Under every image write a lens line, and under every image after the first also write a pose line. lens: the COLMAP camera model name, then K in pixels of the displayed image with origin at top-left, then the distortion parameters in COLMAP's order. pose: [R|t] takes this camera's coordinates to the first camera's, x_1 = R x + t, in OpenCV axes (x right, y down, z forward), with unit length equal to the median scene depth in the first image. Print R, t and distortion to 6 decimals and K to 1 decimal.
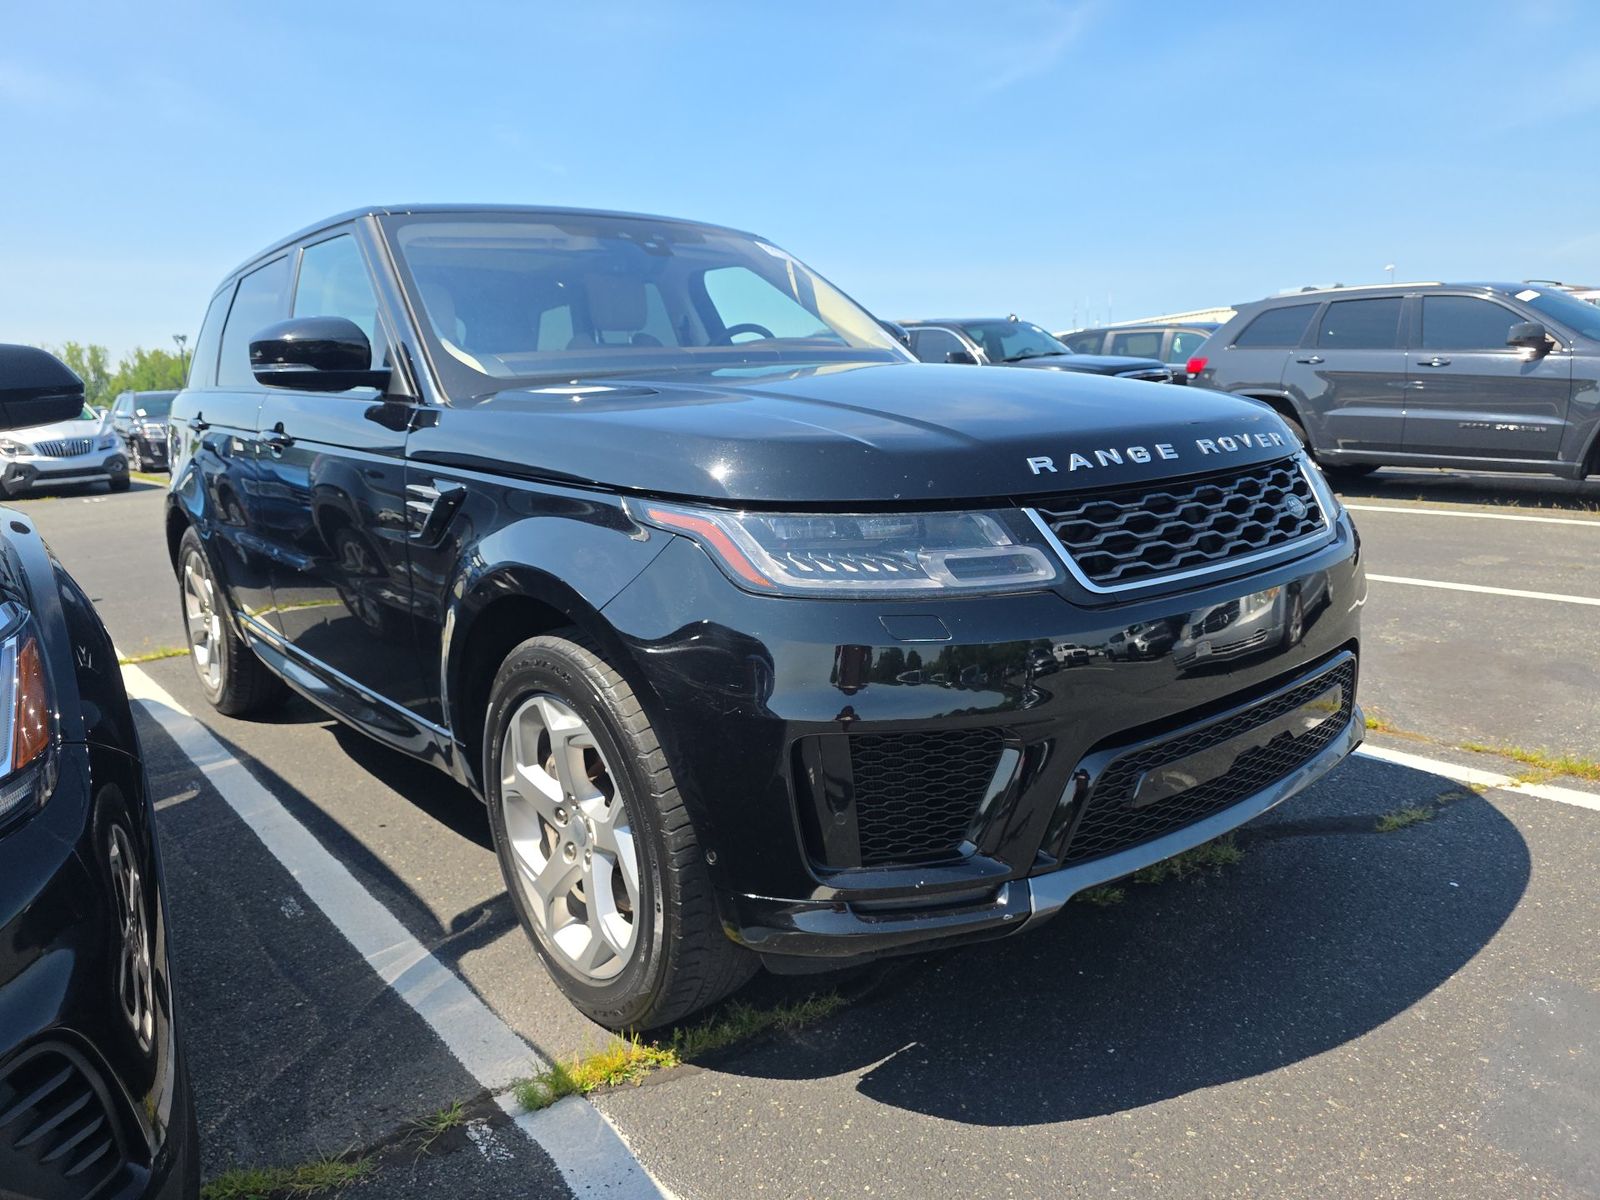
lens RADIAL K [[1071.7, 0, 800.0], [0, 1071.7, 600.0], [0, 0, 1]] dist [0.079954, -0.101541]
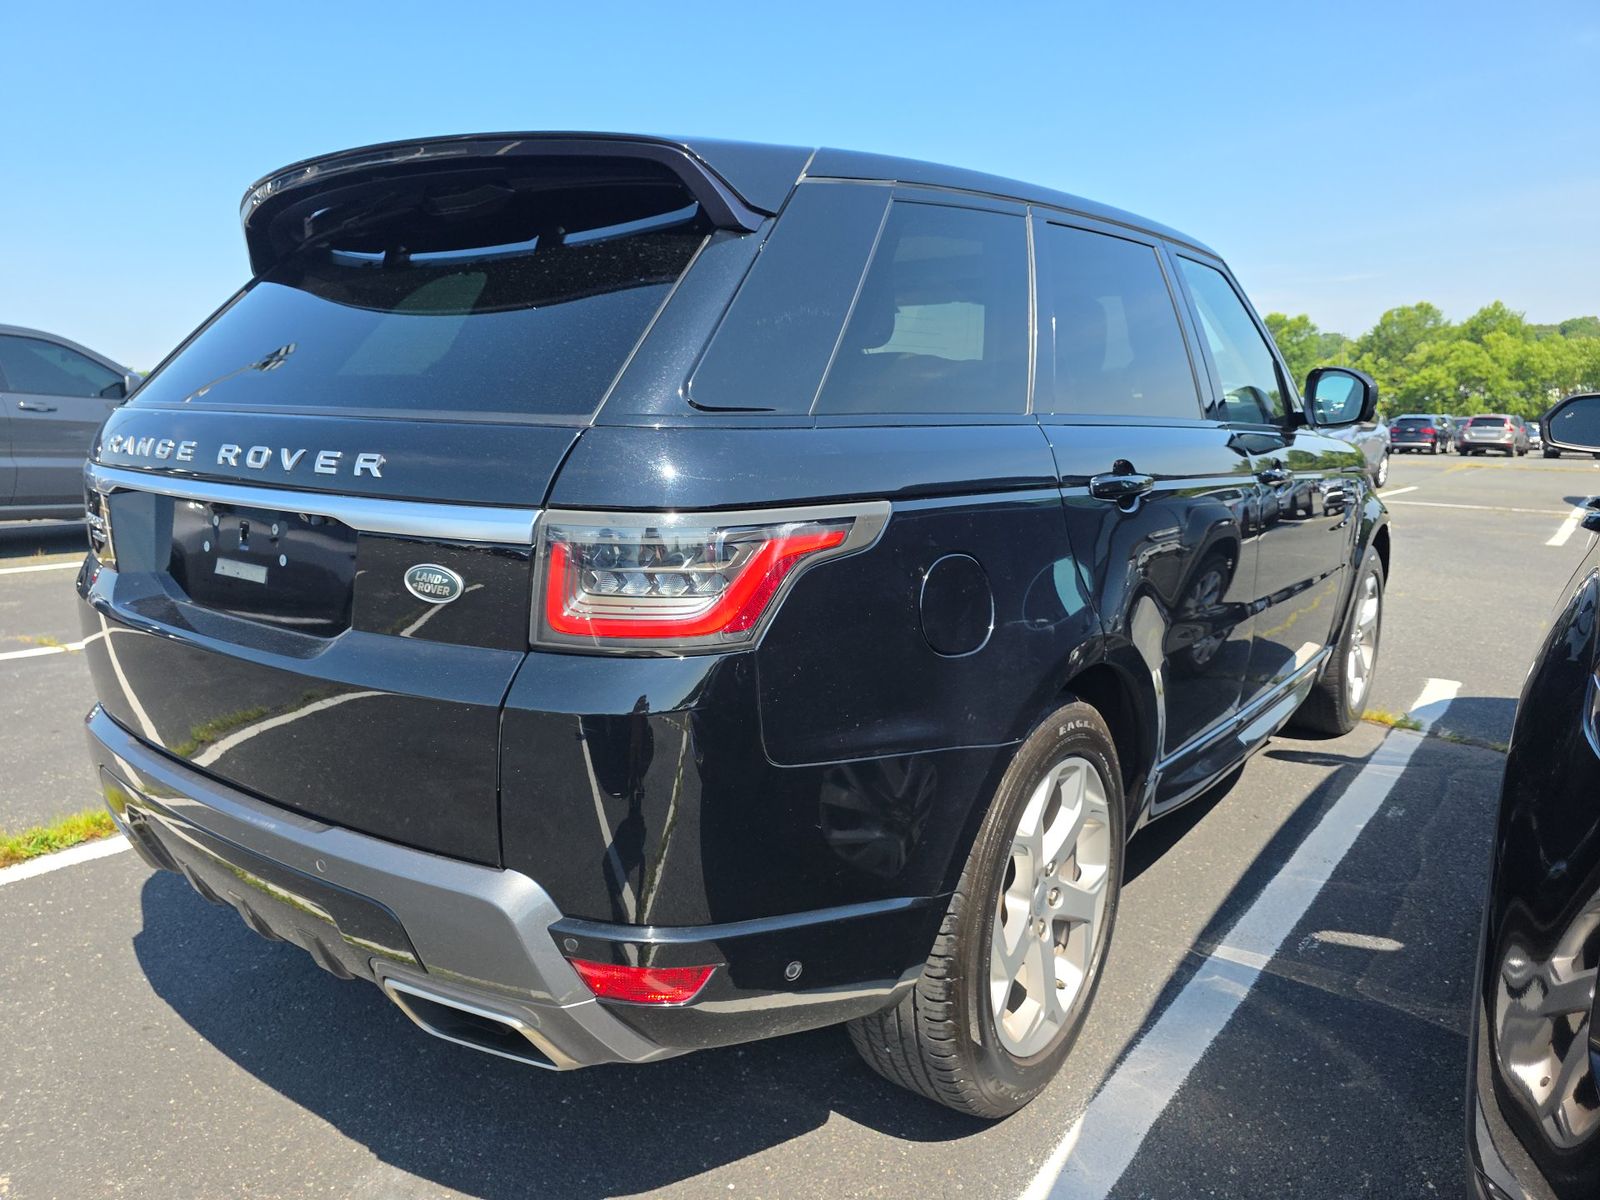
lens RADIAL K [[1071.7, 0, 800.0], [0, 1071.7, 600.0], [0, 0, 1]] dist [0.079954, -0.101541]
pose [[-0.222468, -0.140790, 0.964721, -0.596067], [0.190775, 0.964102, 0.184693, -0.131261], [-0.956093, 0.225133, -0.187622, 0.728733]]
